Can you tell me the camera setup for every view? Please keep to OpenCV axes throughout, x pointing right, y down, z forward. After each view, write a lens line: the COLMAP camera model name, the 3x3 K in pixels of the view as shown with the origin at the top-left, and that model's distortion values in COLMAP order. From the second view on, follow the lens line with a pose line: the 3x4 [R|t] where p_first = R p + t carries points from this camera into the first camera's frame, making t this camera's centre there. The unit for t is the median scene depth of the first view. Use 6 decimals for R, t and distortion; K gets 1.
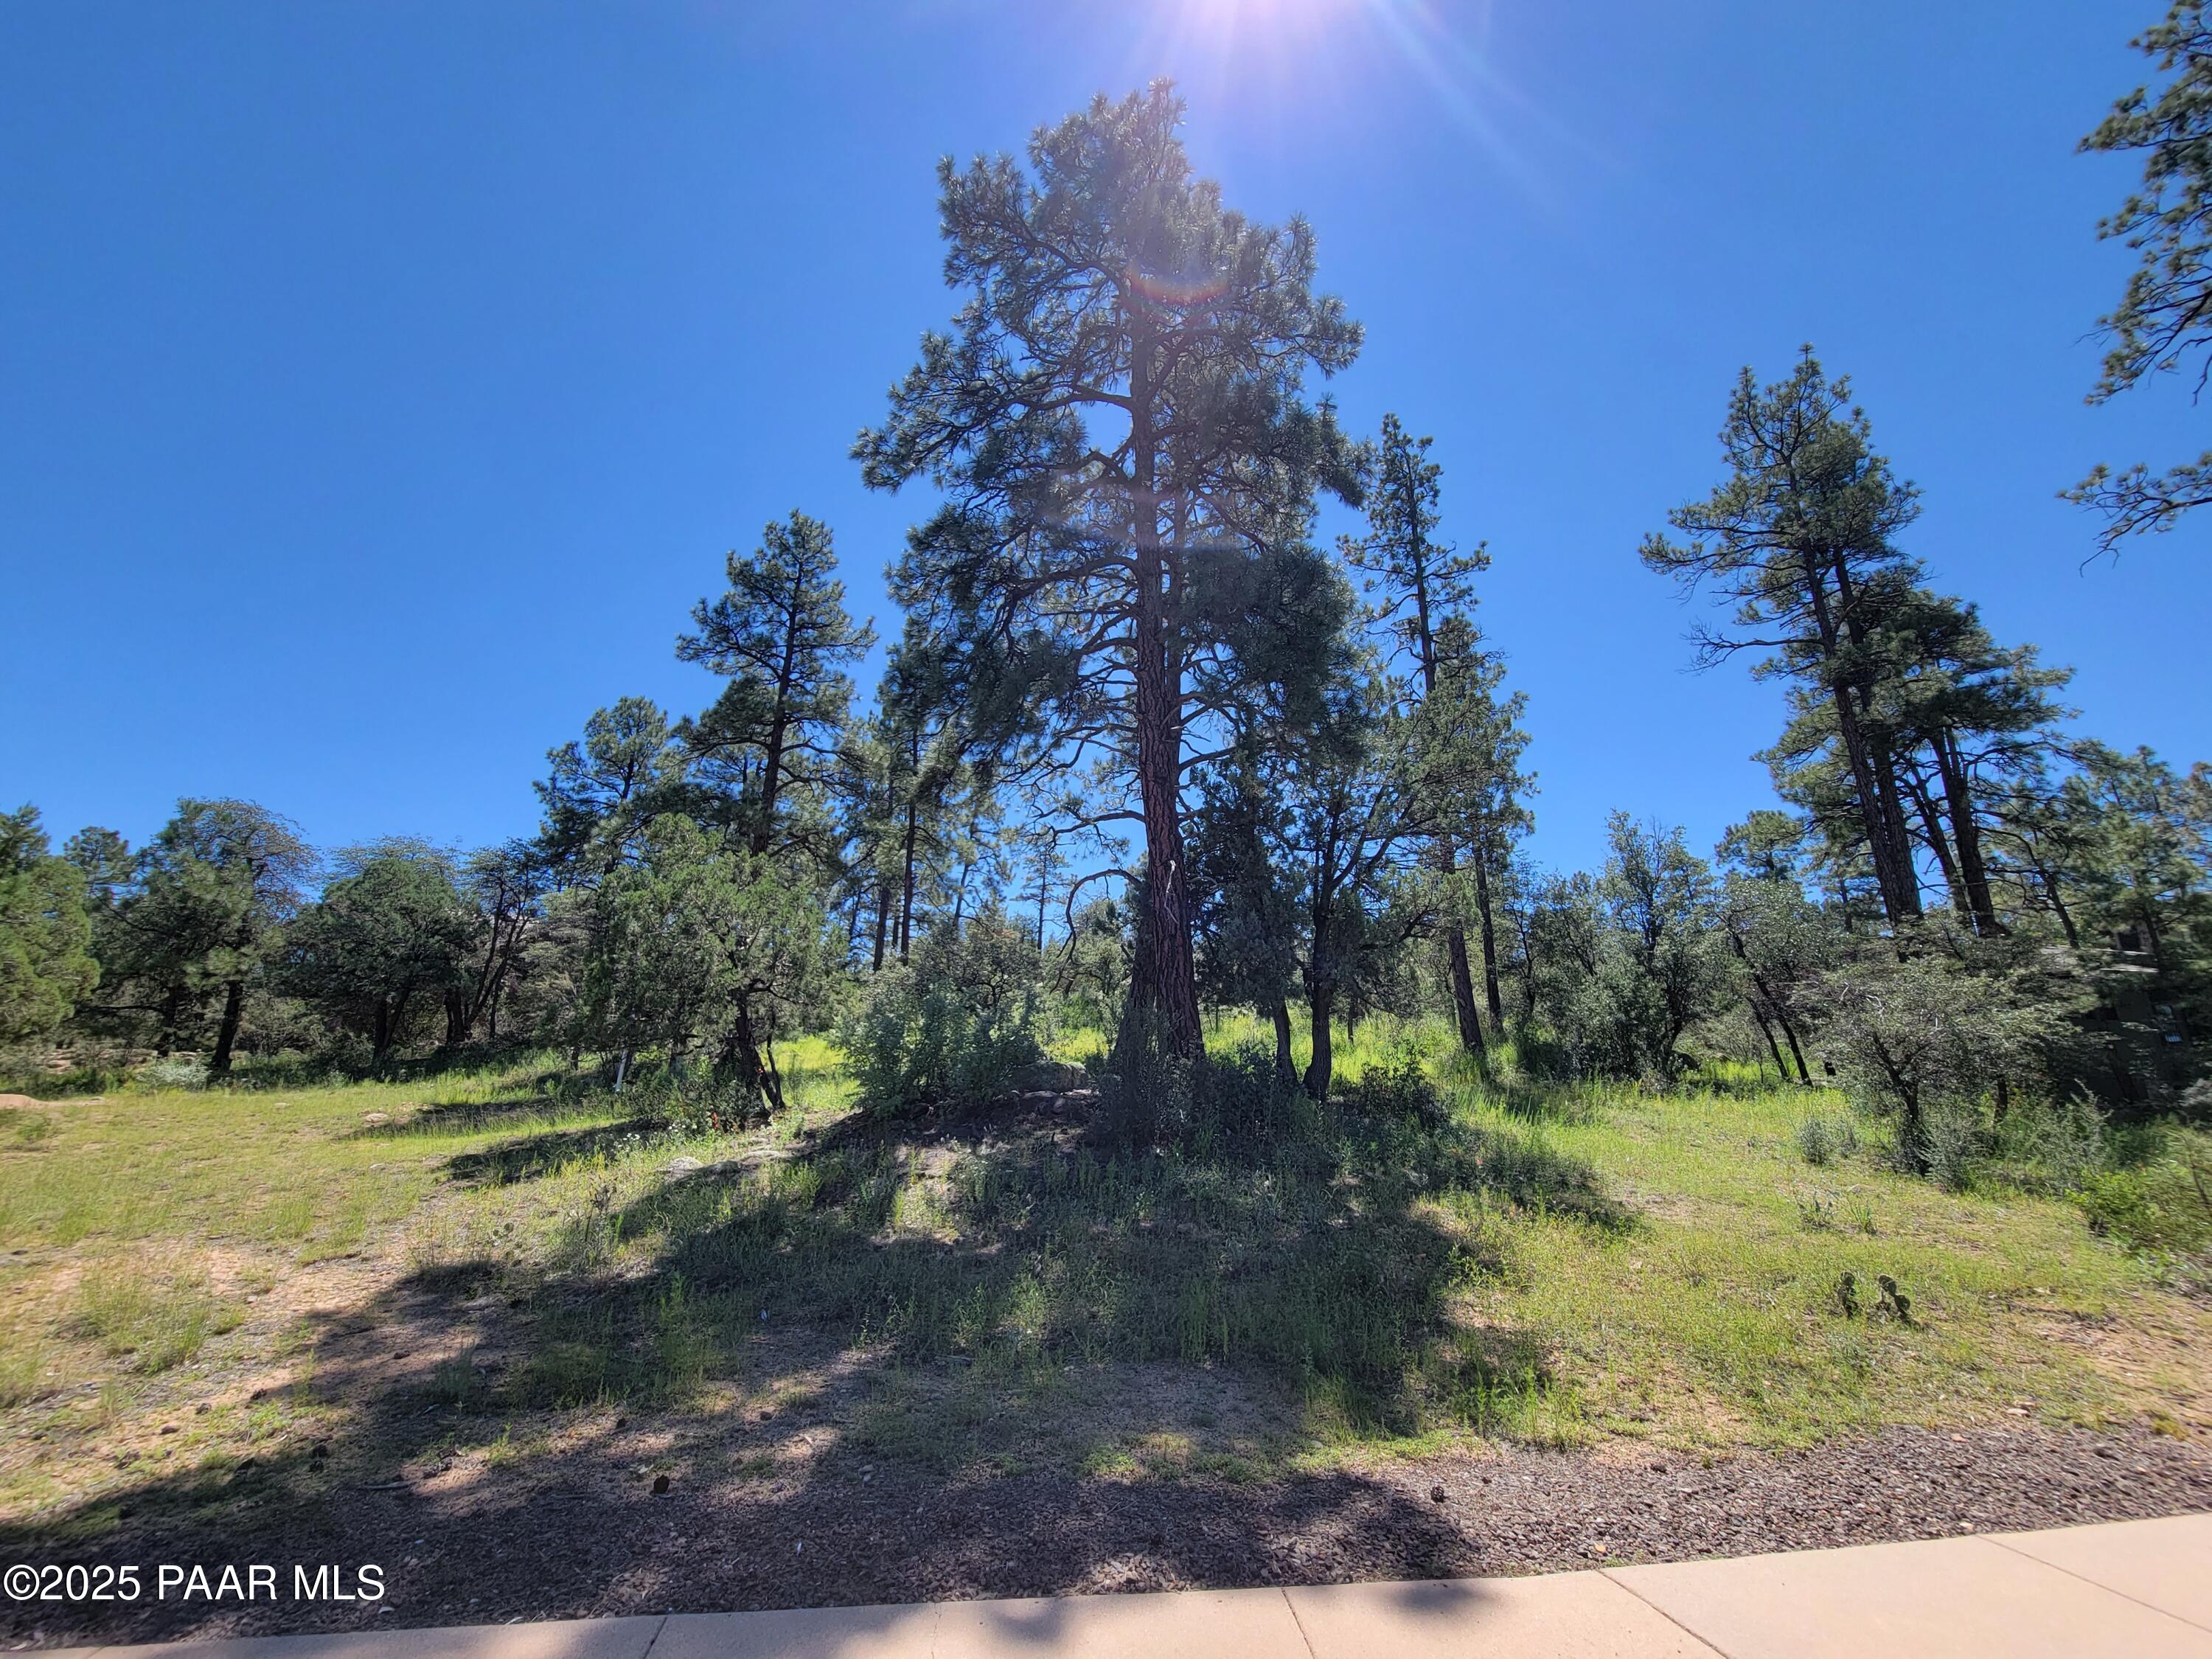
lens RADIAL K [[906.7, 0, 1106.0], [0, 906.7, 829.5], [0, 0, 1]] dist [0.007128, -0.003832]
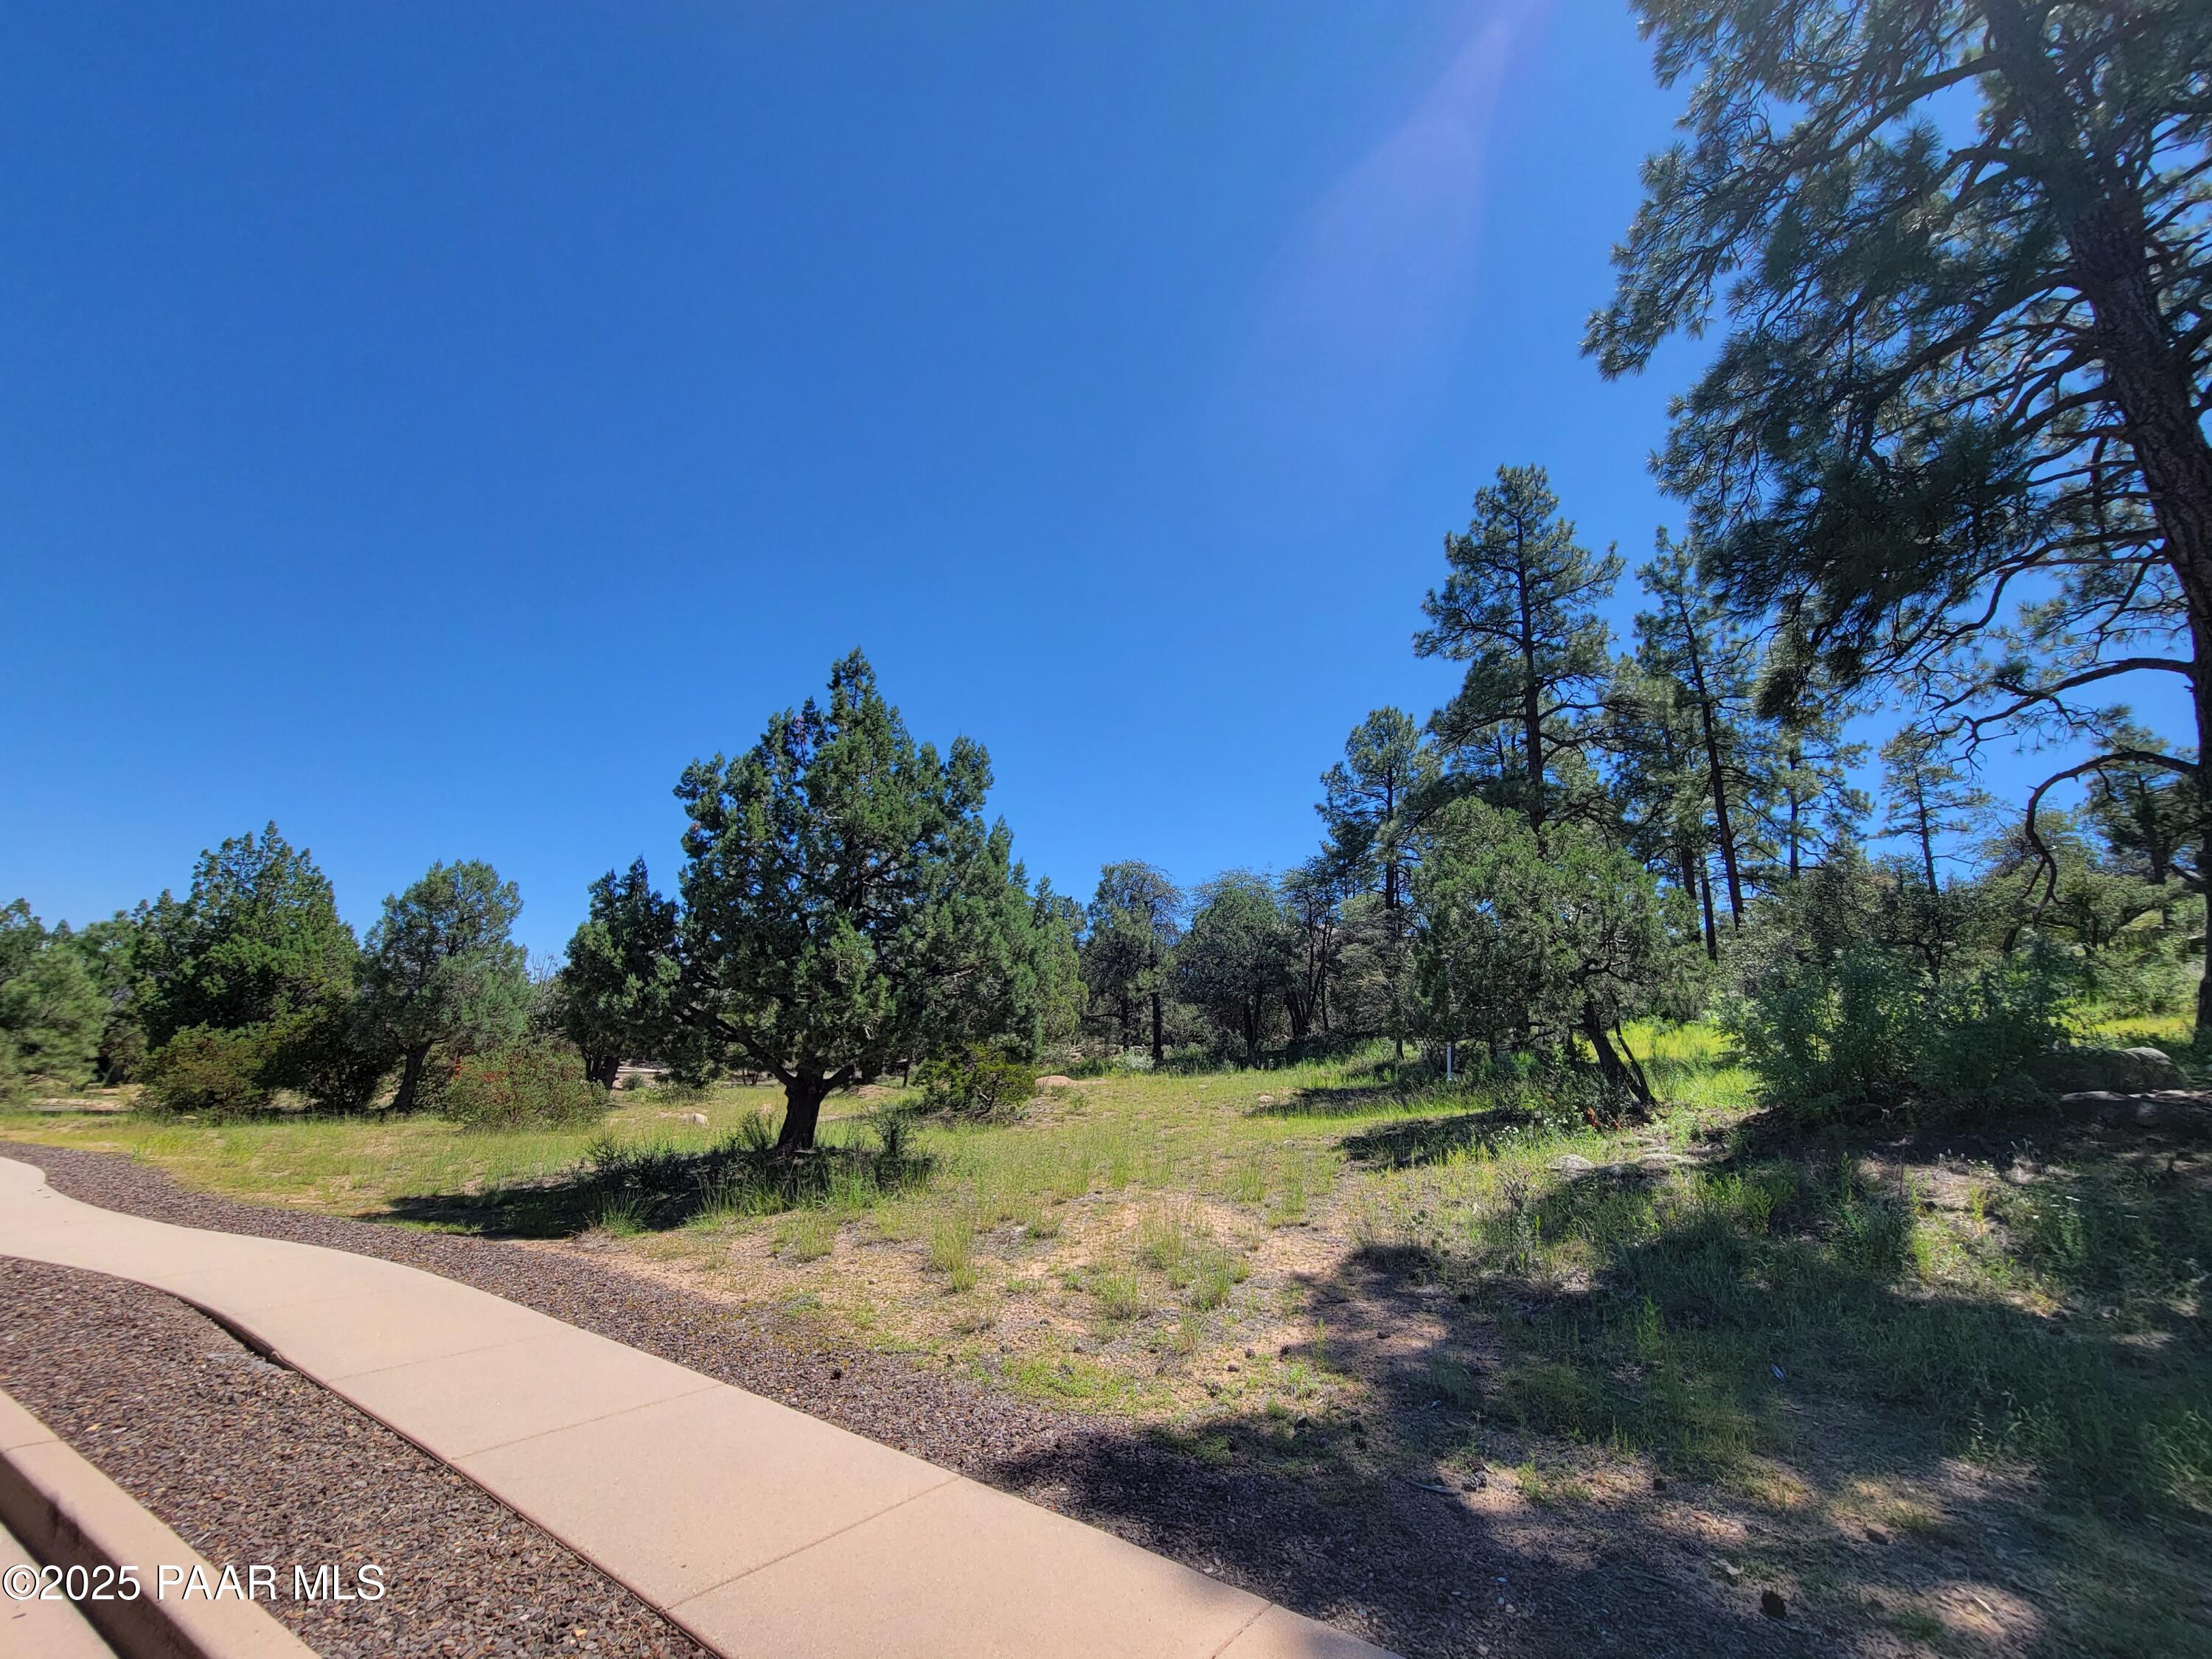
lens RADIAL K [[854.3, 0, 1106.0], [0, 854.3, 829.5], [0, 0, 1]] dist [-0.002596, -0.000256]
pose [[0.705674, -0.183652, -0.684321, -0.102530], [0.181054, 0.980498, -0.076434, 0.013333], [0.685013, -0.069962, 0.725164, 0.053408]]
